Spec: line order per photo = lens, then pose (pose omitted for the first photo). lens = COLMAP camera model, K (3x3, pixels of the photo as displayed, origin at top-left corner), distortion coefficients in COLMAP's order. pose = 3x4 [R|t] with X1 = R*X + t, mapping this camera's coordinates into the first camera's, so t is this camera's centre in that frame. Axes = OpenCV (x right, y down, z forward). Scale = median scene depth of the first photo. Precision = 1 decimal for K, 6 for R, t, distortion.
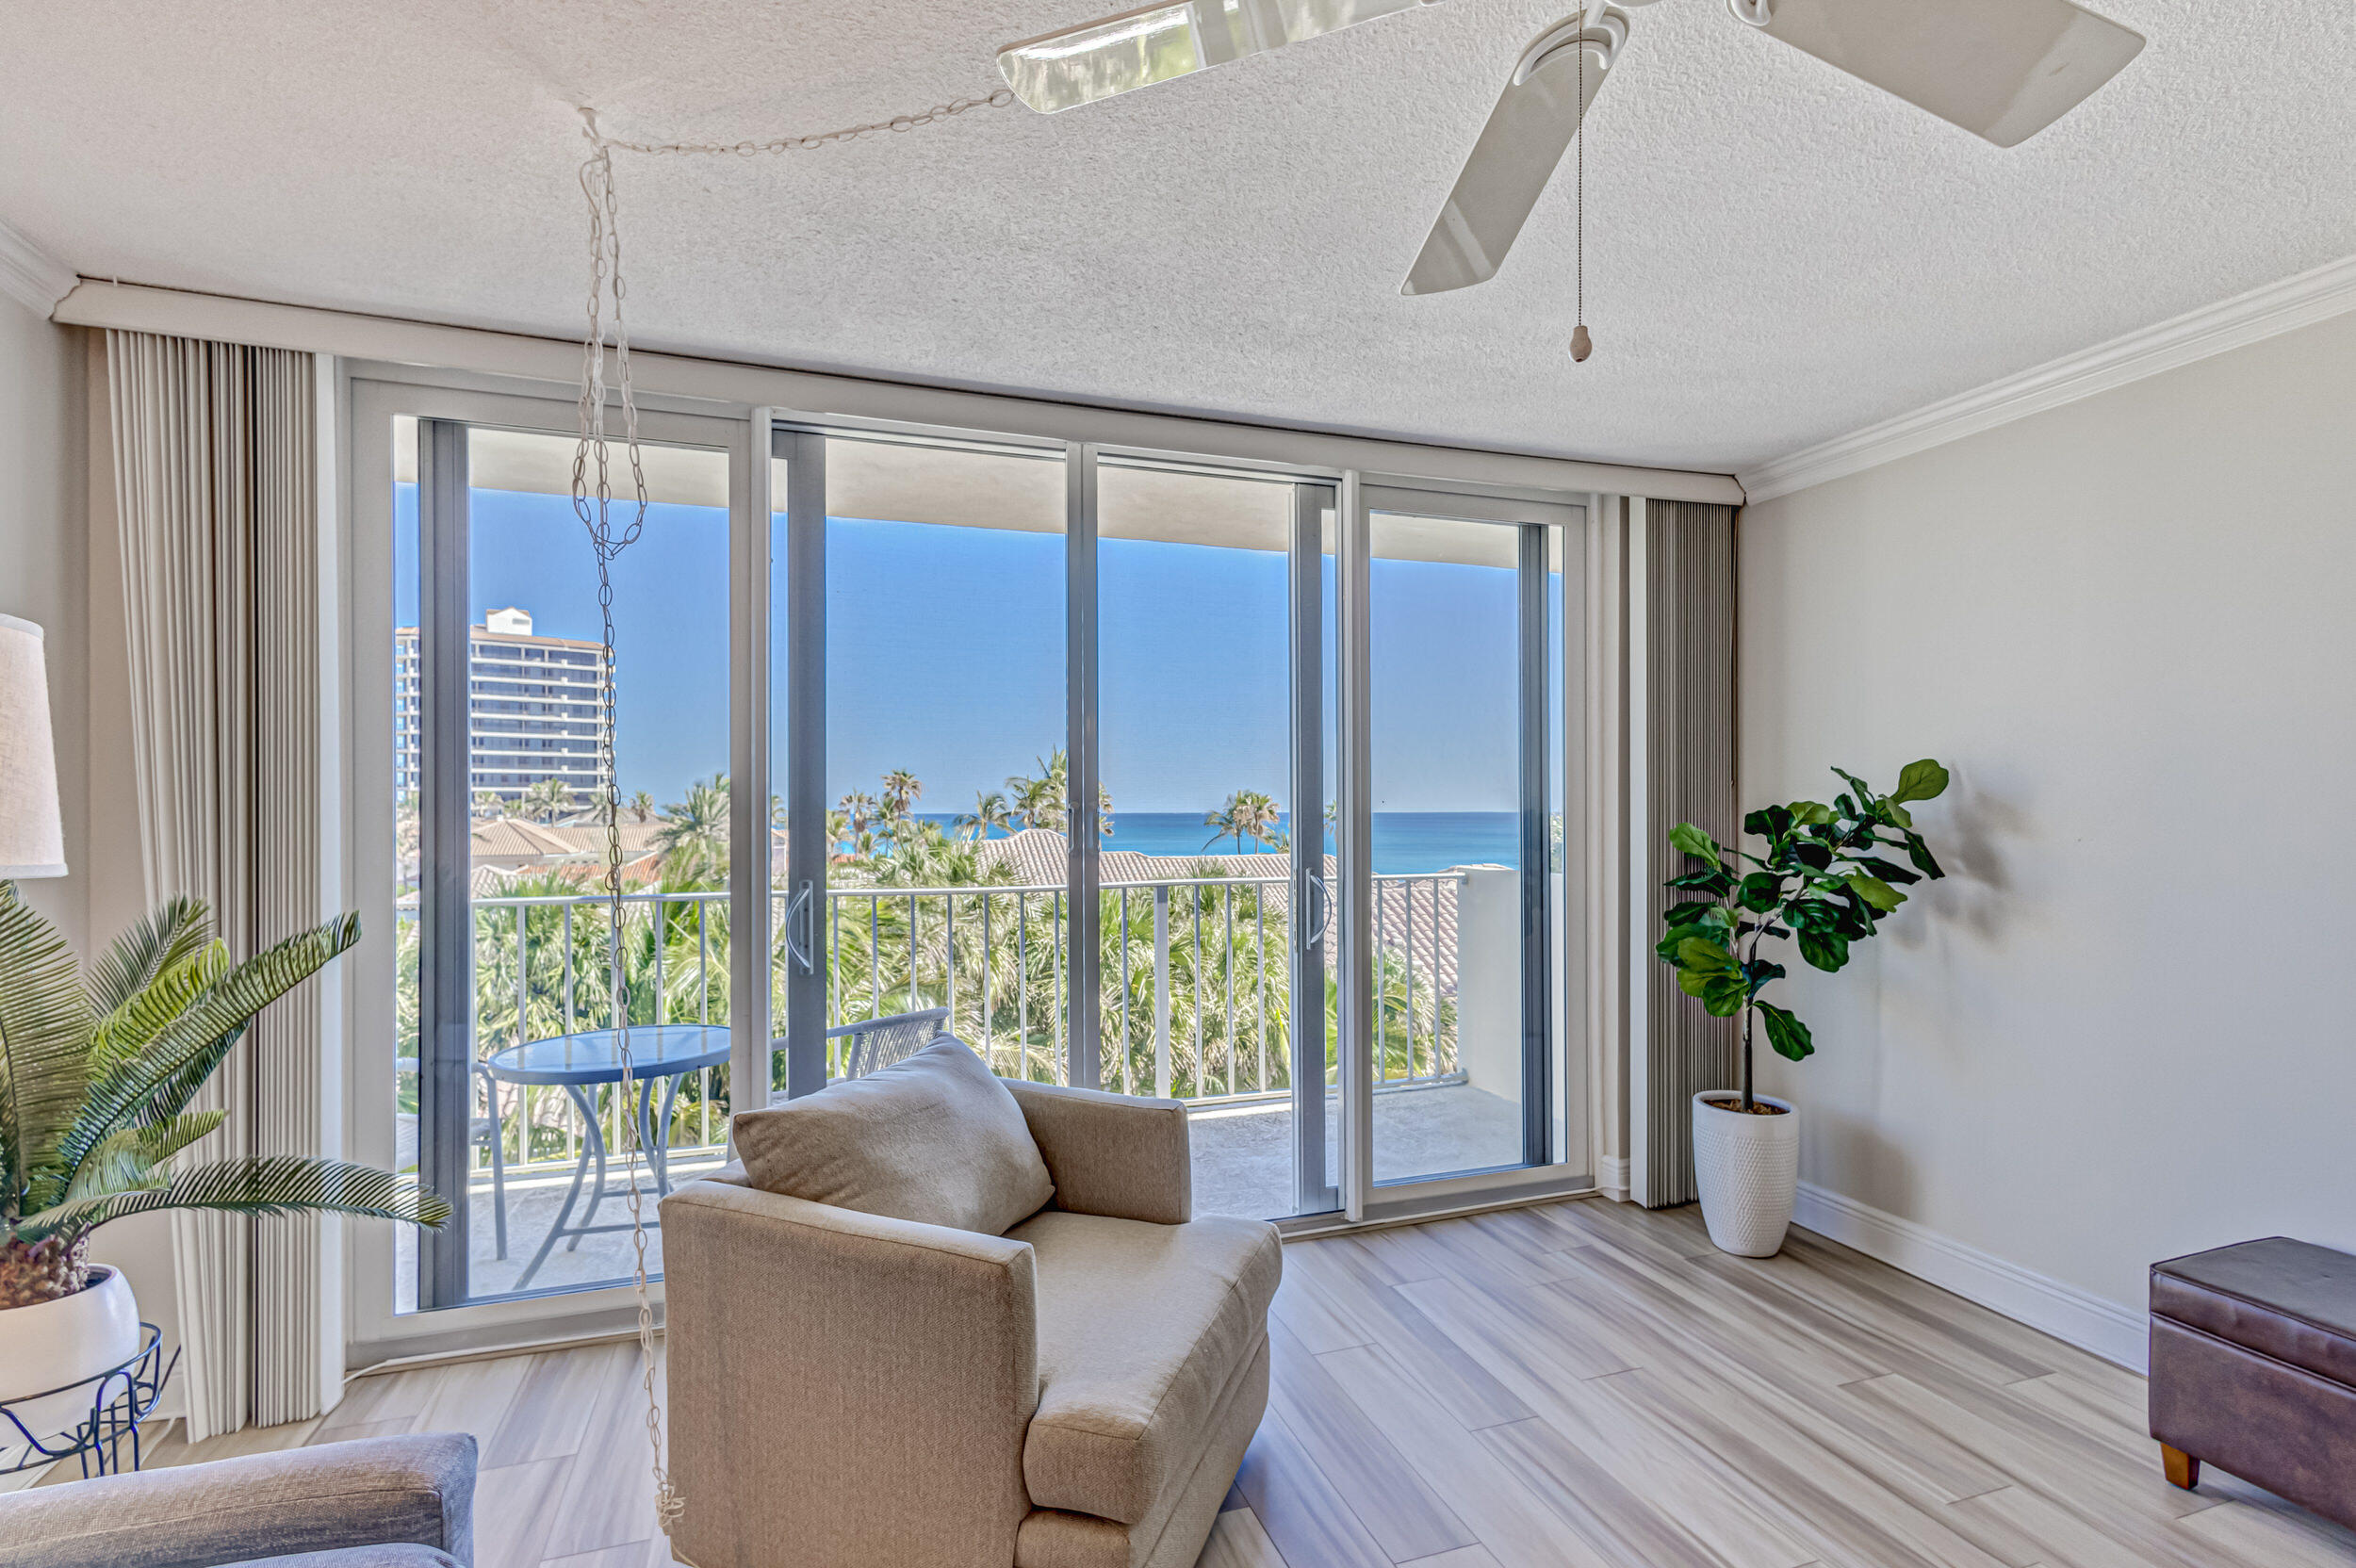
lens RADIAL K [[1105.7, 0, 1172.2], [0, 1105.7, 812.7], [0, 0, 1]] dist [0.010847, -0.002800]
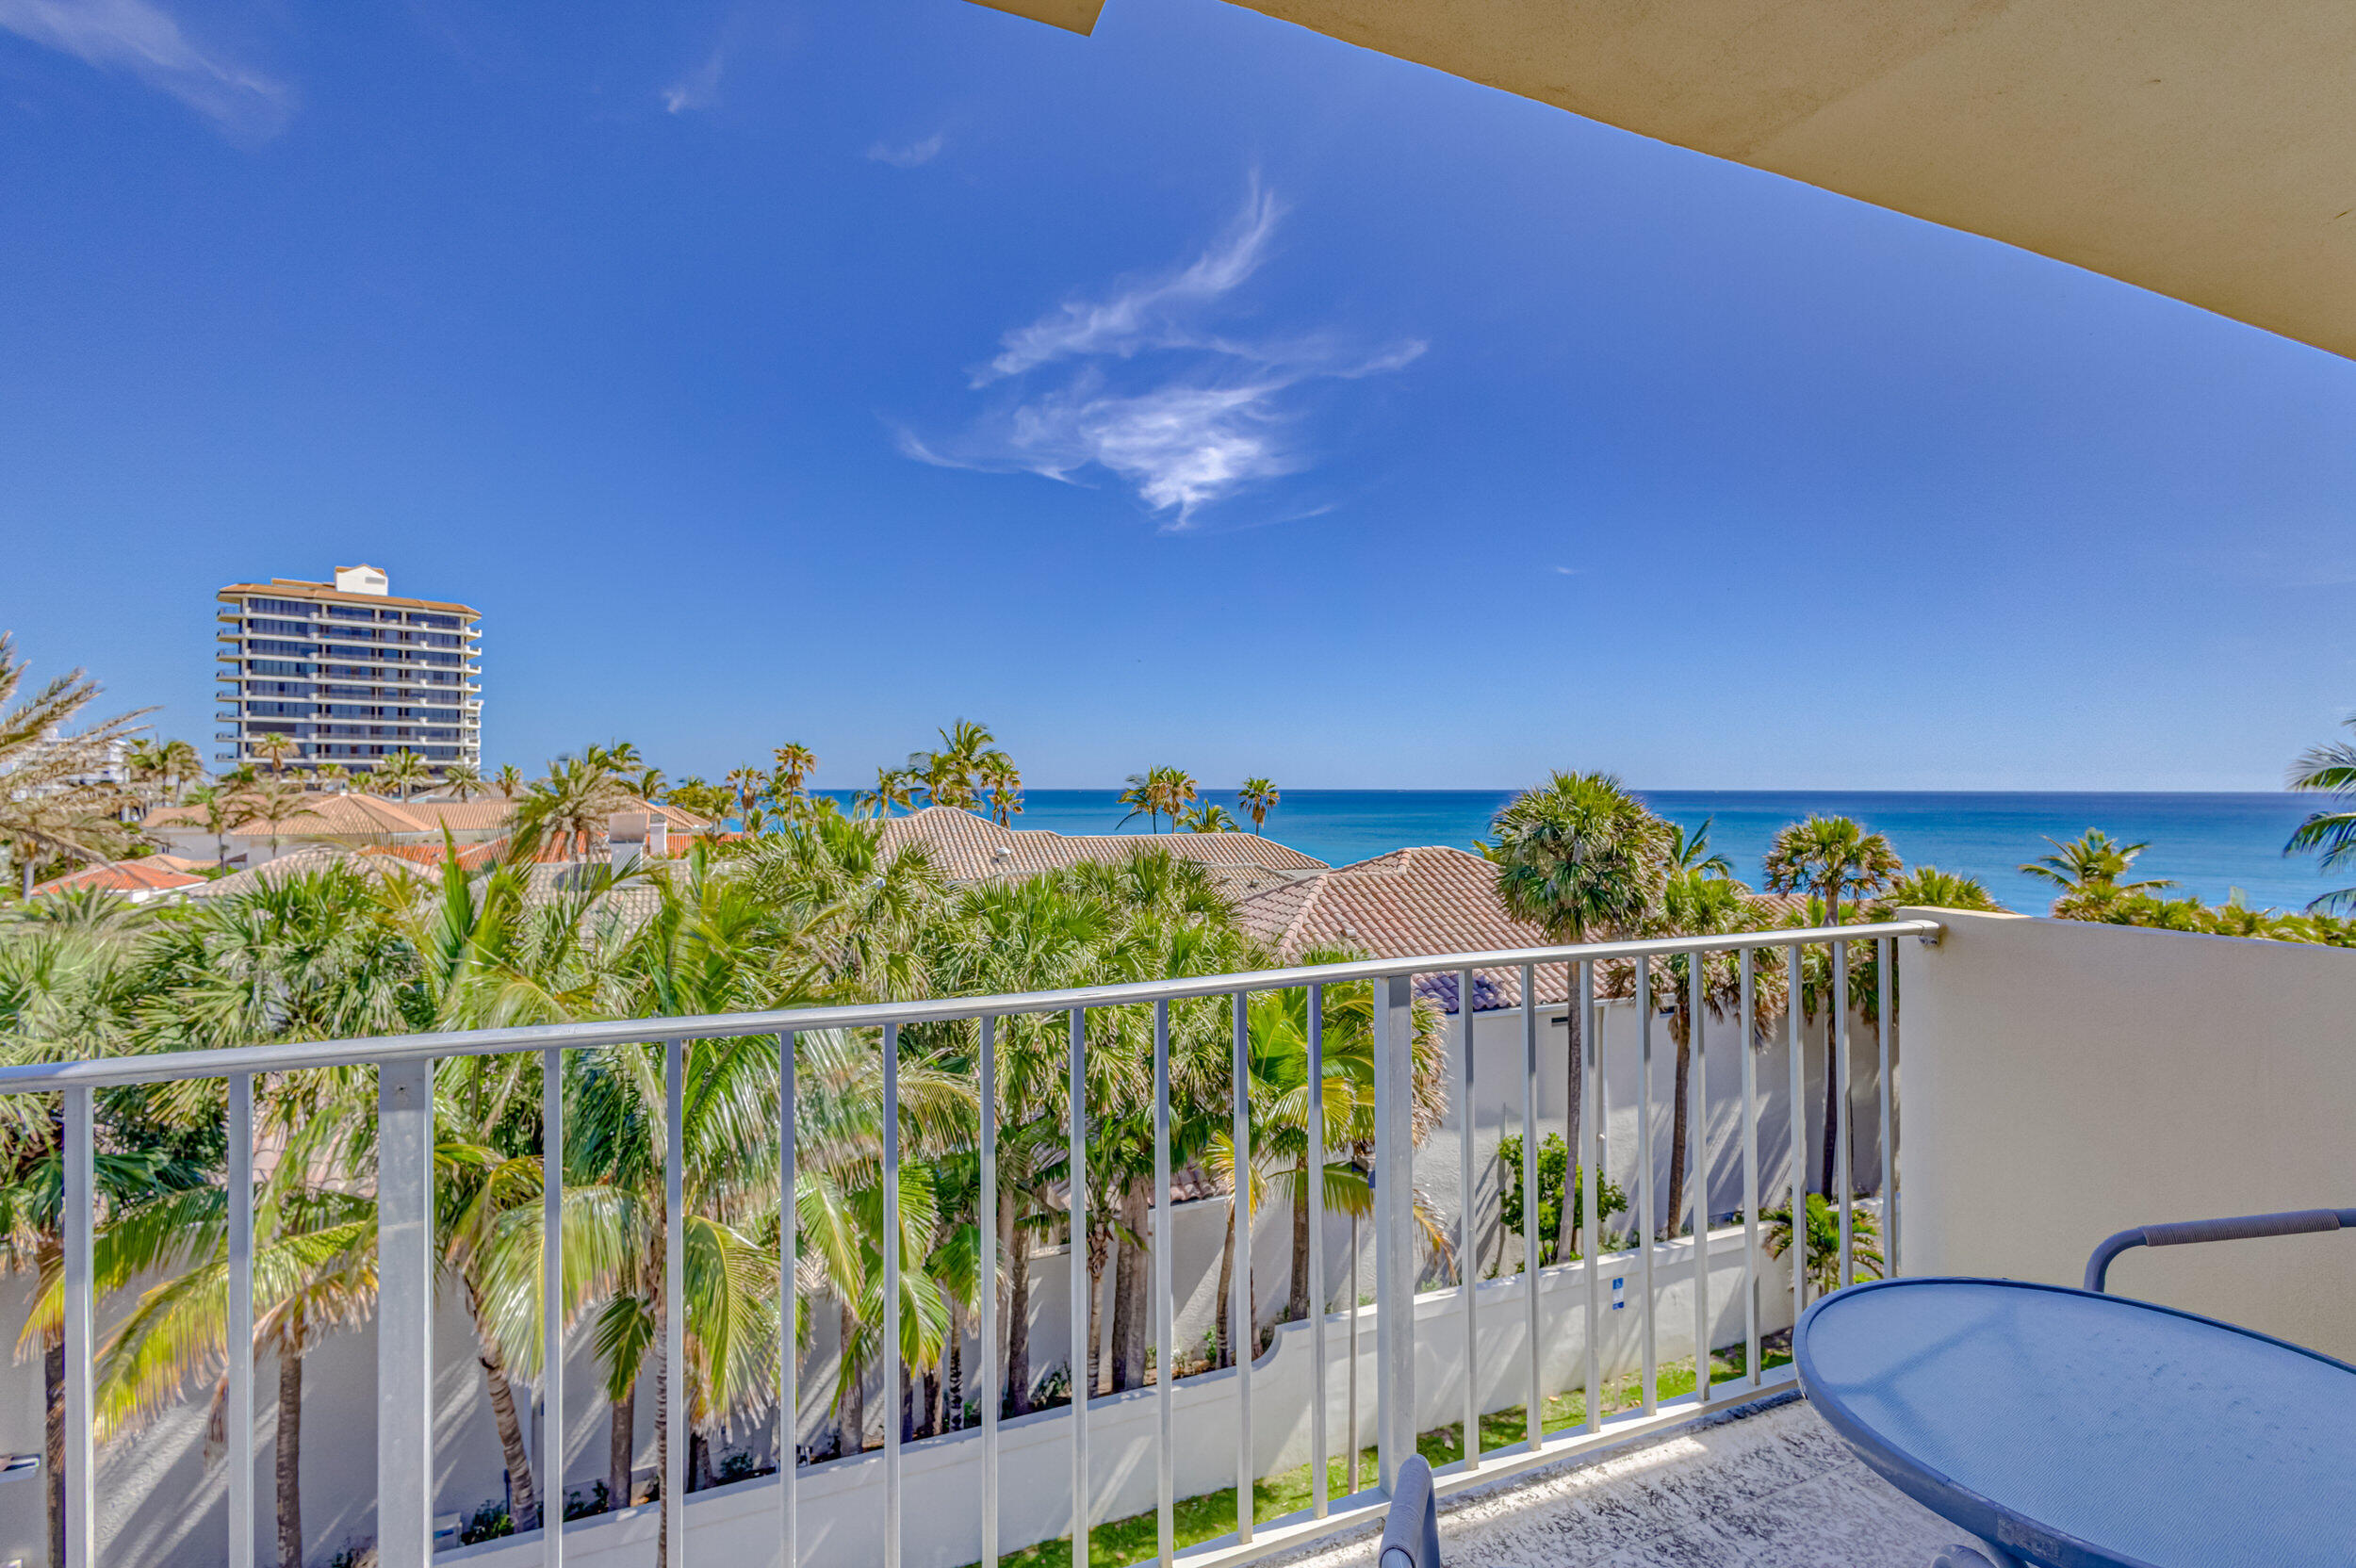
lens RADIAL K [[1105.7, 0, 1174.2], [0, 1105.7, 782.4], [0, 0, 1]] dist [0.010847, -0.002800]
pose [[0.995959, 0.004485, 0.089695, -0.203631], [-0.003925, 0.999972, -0.006410, -0.004069], [-0.089721, 0.006032, 0.995949, 0.916333]]
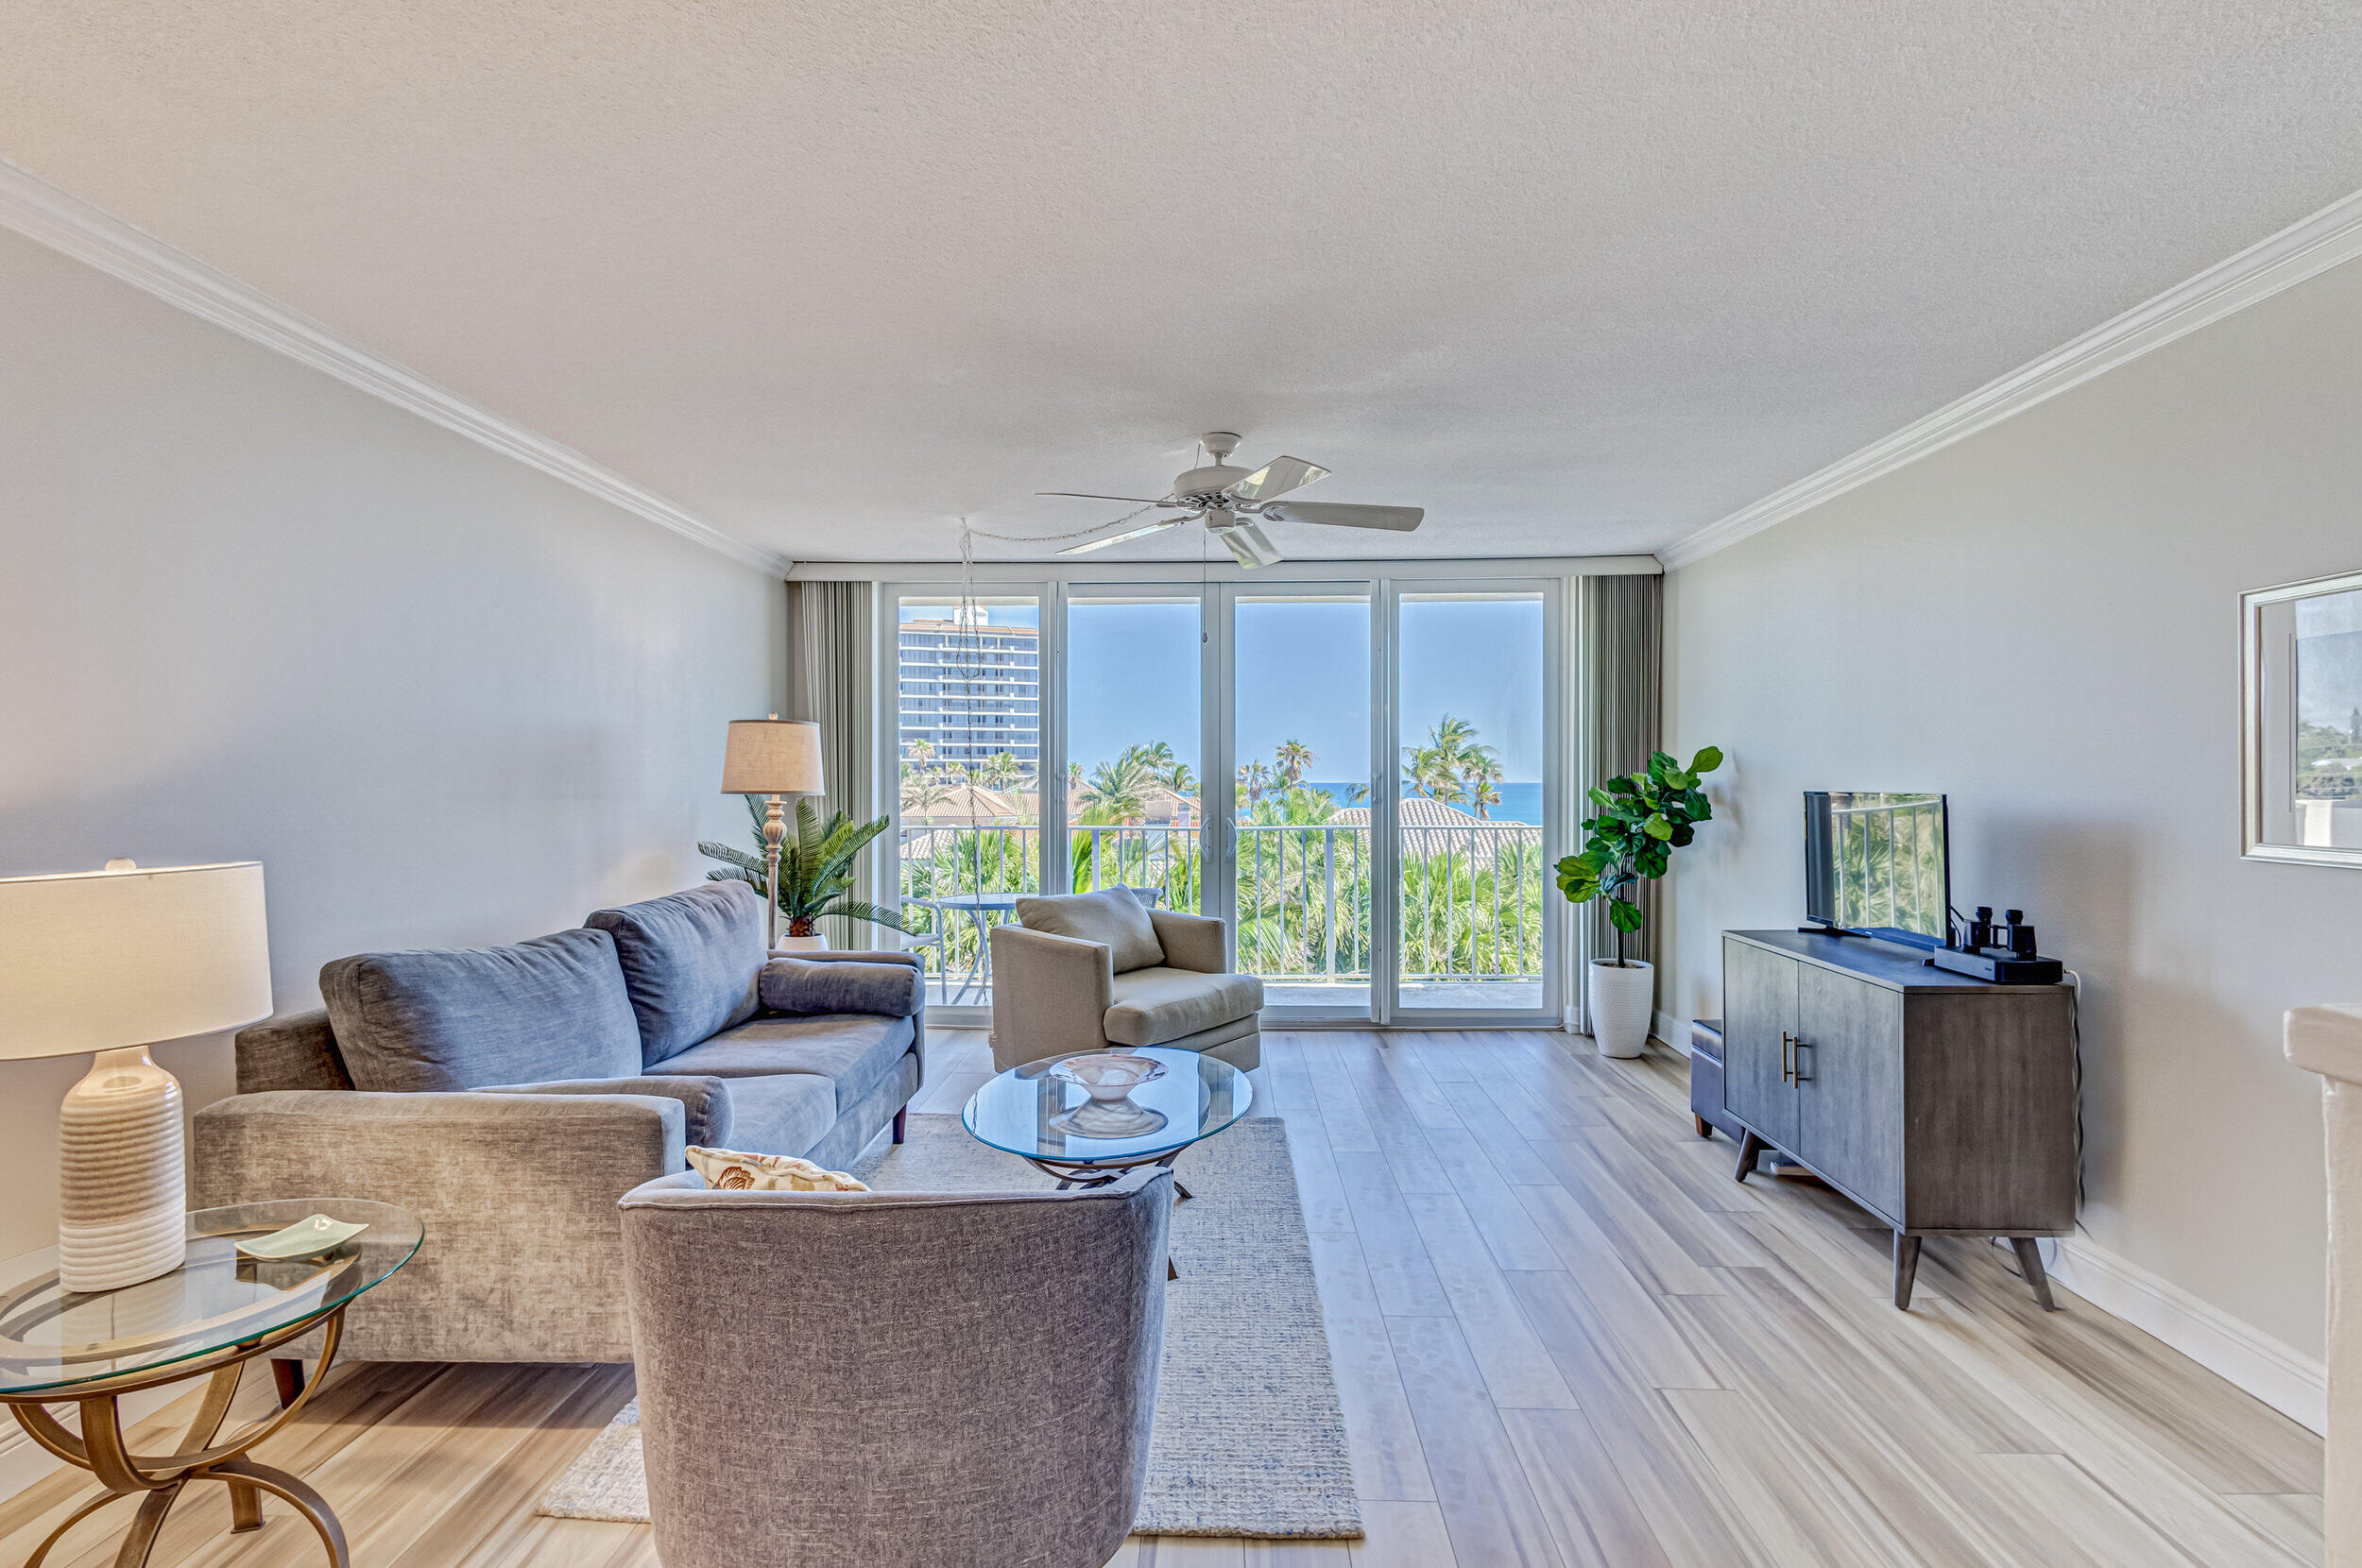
lens RADIAL K [[1108.5, 0, 1166.9], [0, 1108.5, 791.5], [0, 0, 1]] dist [0.010847, -0.002800]
pose [[0.934582, 0.006680, -0.355686, 0.469854], [-0.003513, 0.999948, 0.009550, 0.003926], [0.355732, -0.007676, 0.934557, -0.702250]]
